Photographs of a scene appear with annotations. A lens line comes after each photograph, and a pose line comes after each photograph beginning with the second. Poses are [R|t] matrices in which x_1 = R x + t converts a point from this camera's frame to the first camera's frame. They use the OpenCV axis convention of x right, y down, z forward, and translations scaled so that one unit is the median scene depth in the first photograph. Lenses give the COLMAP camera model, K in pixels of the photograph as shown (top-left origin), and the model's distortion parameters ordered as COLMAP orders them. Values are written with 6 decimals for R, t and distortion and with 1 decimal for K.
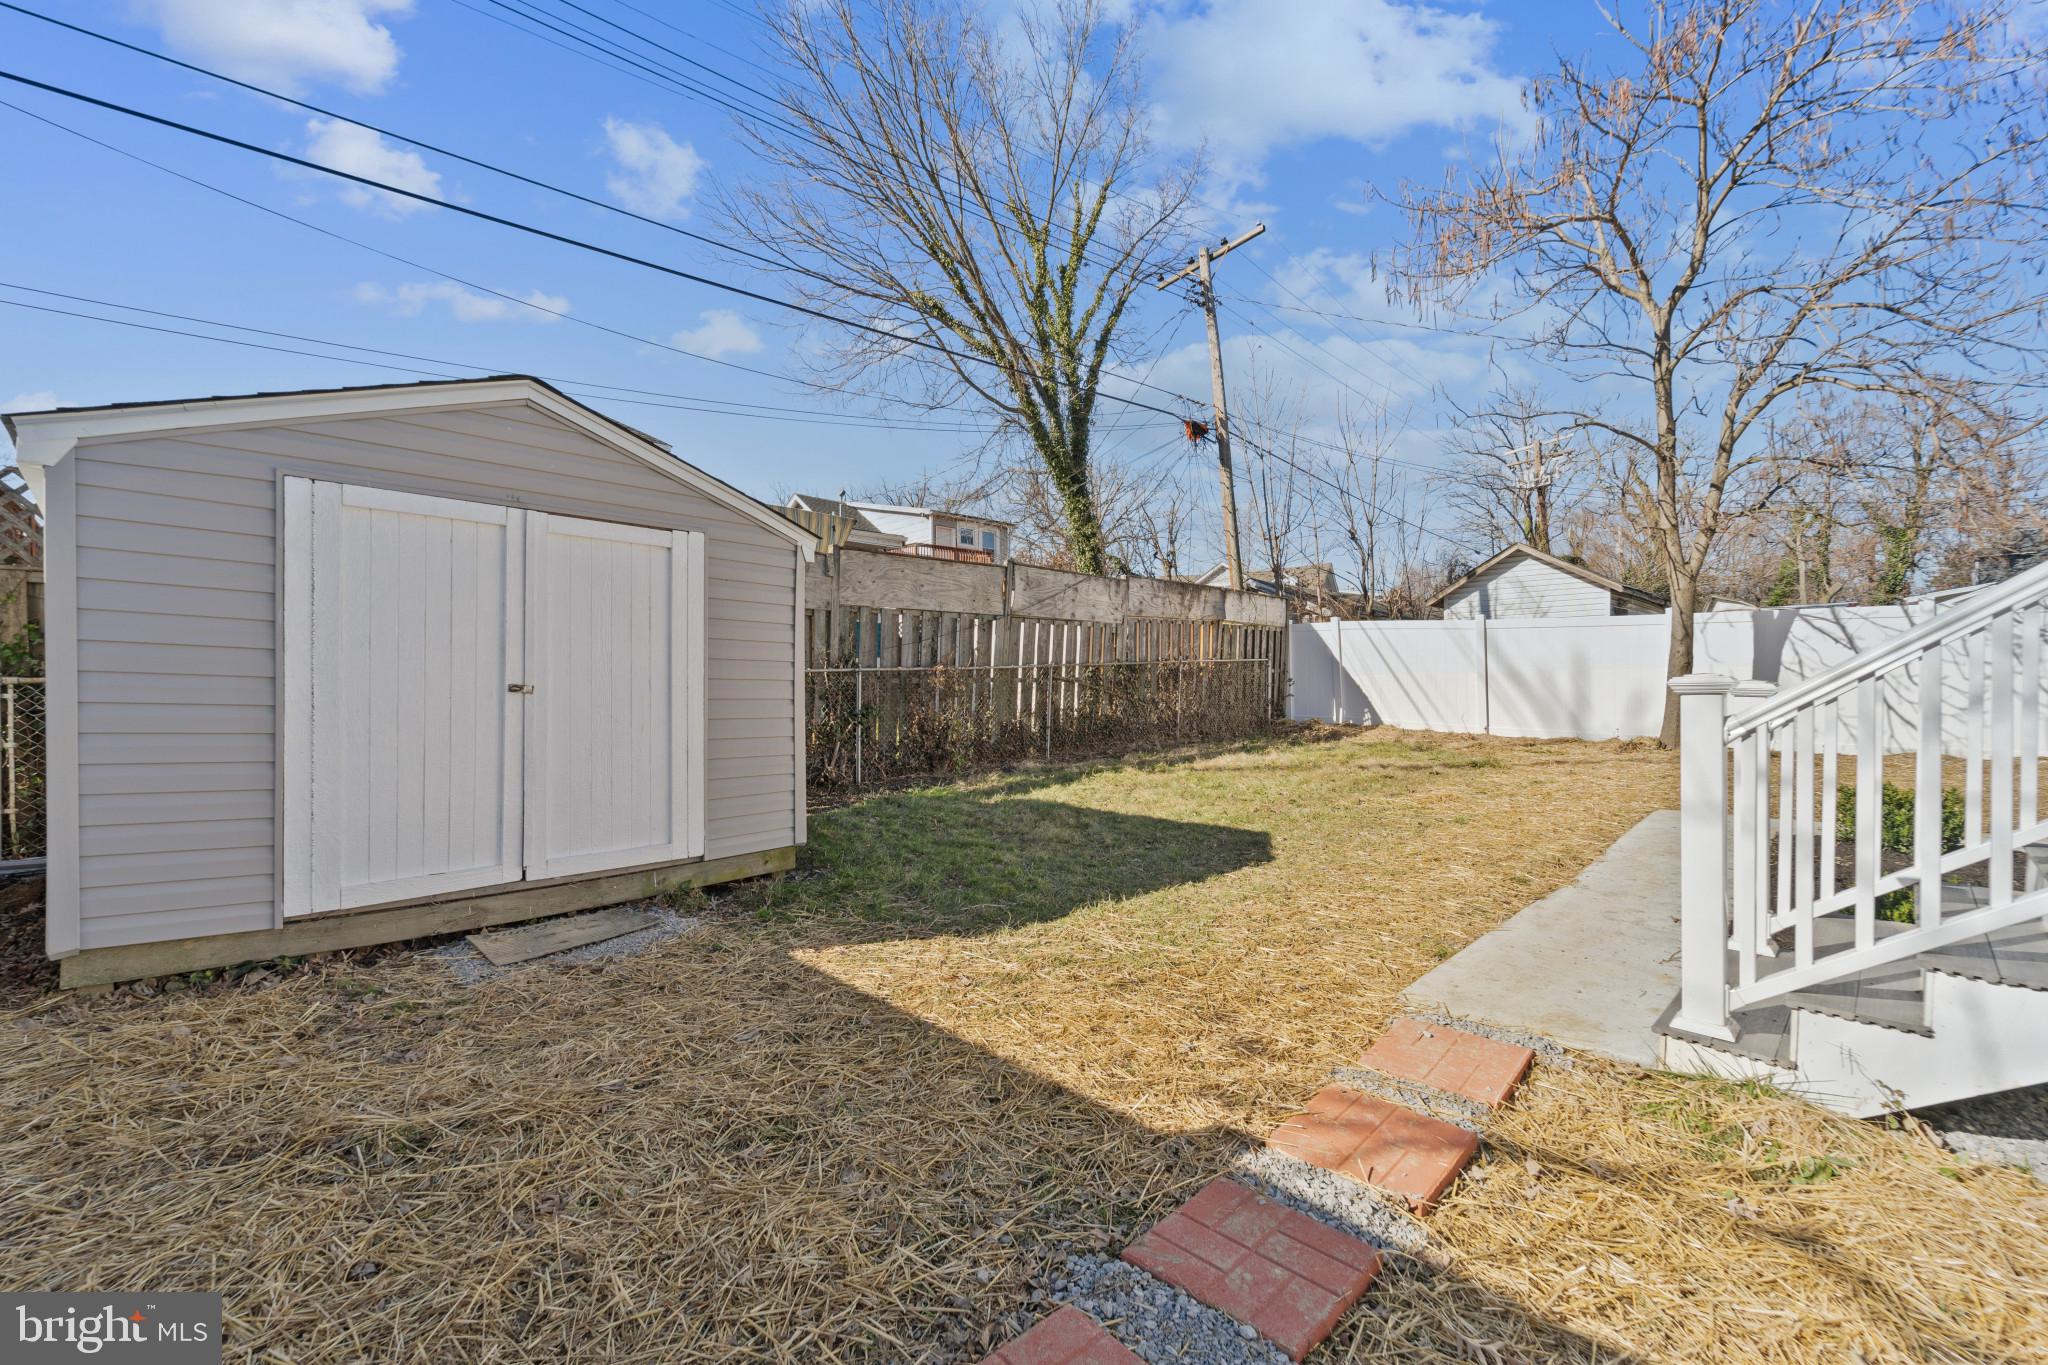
lens RADIAL K [[852.7, 0, 1025.5], [0, 852.7, 687.2], [0, 0, 1]] dist [-0.001200, 0.000392]
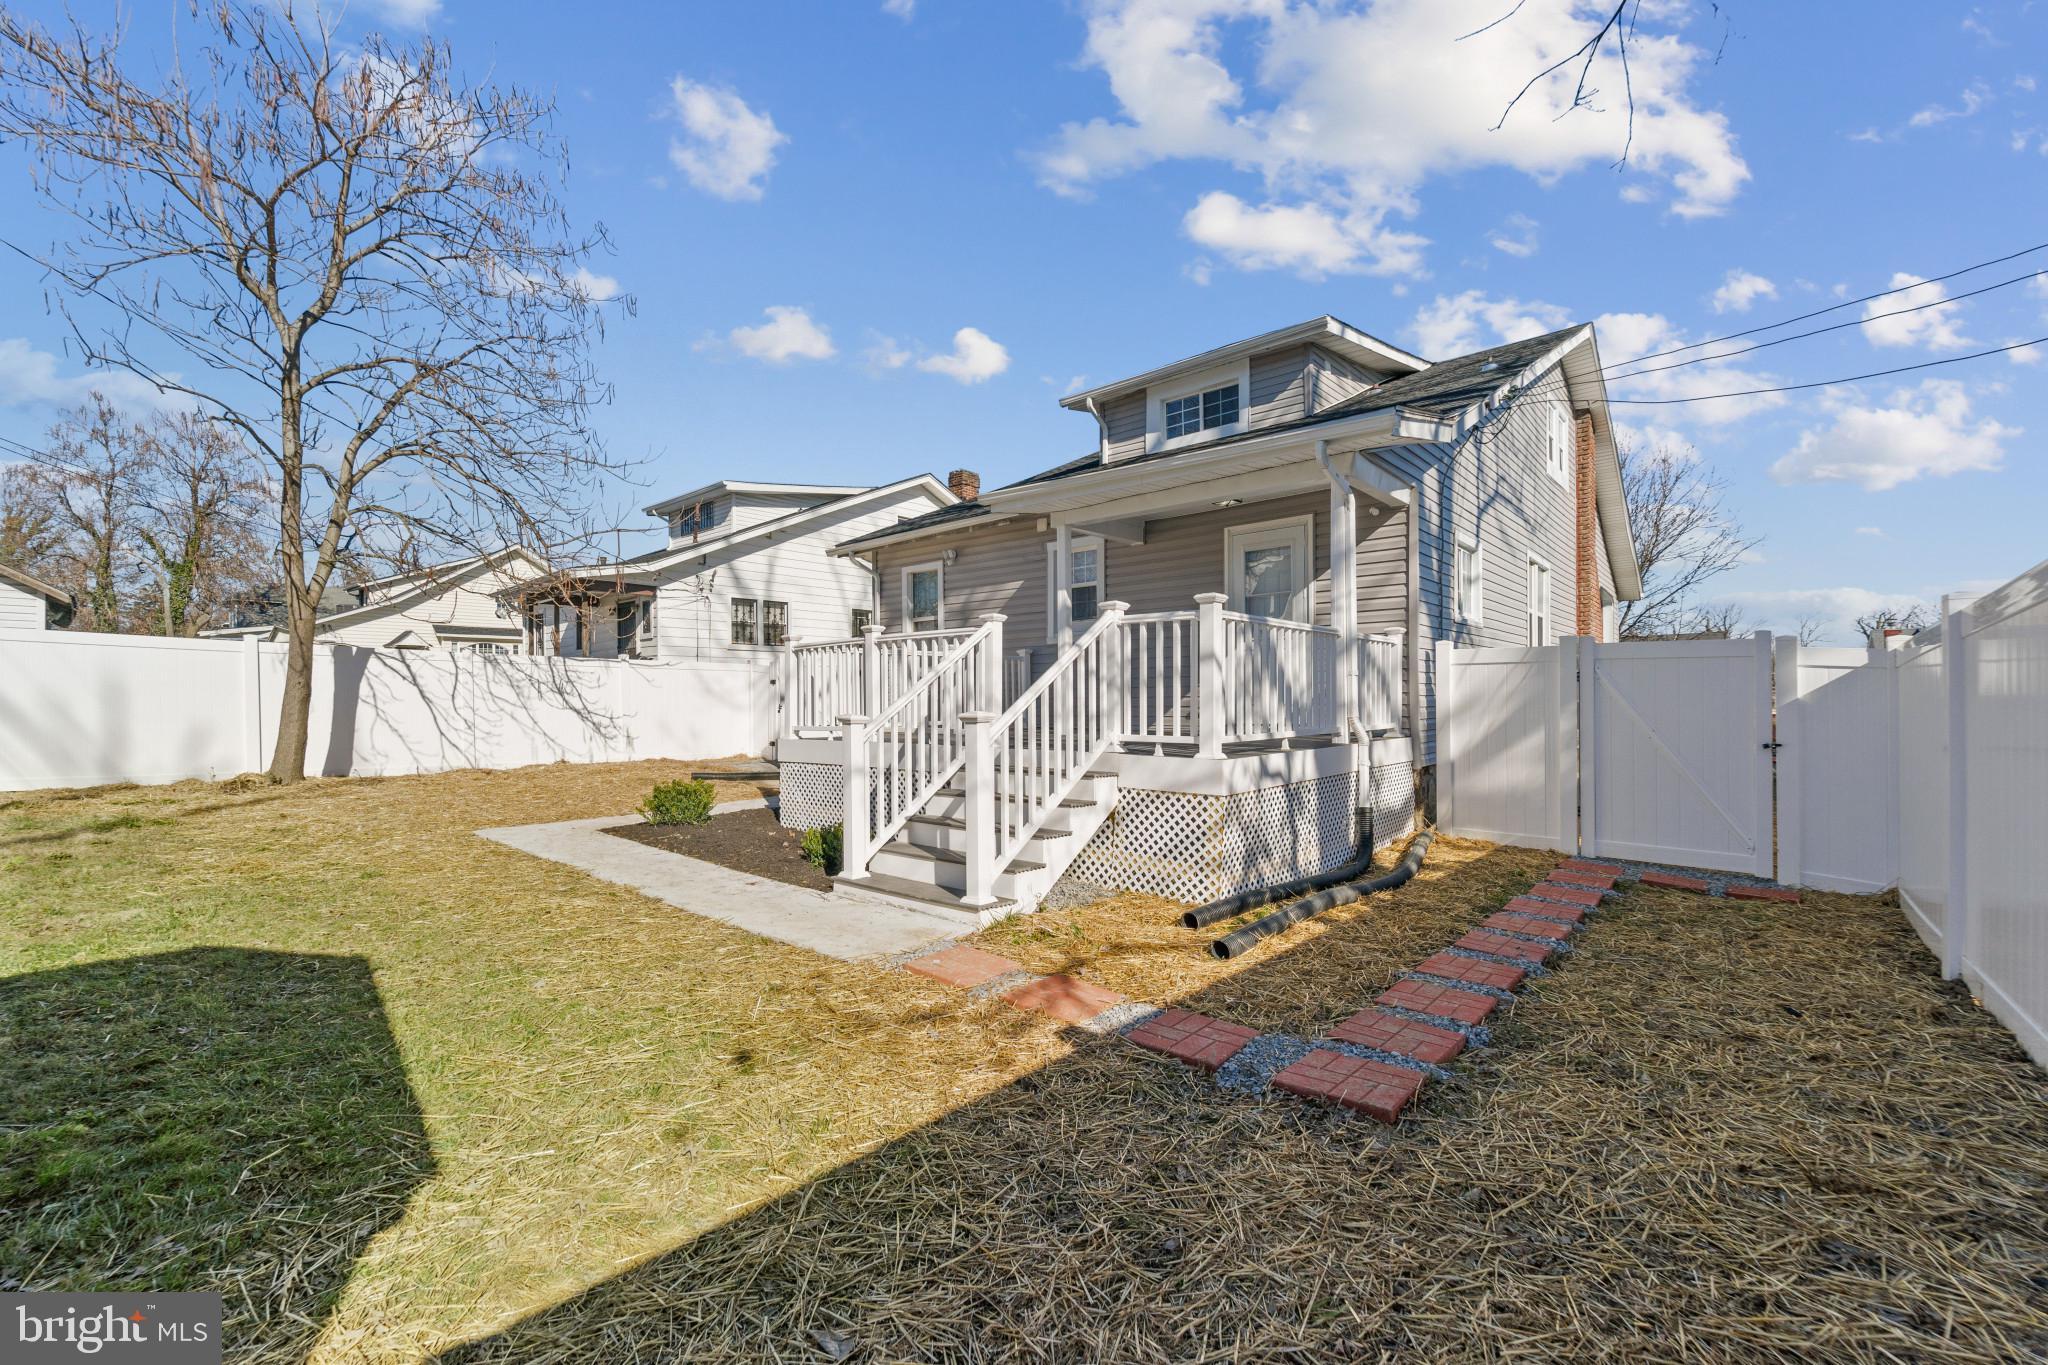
lens RADIAL K [[852.7, 0, 1010.6], [0, 852.7, 685.0], [0, 0, 1]] dist [-0.001200, 0.000392]
pose [[-0.072947, 0.031991, 0.996823, -0.264666], [0.006411, 0.999480, -0.031607, -0.002967], [-0.997315, 0.004085, -0.073114, 0.264246]]
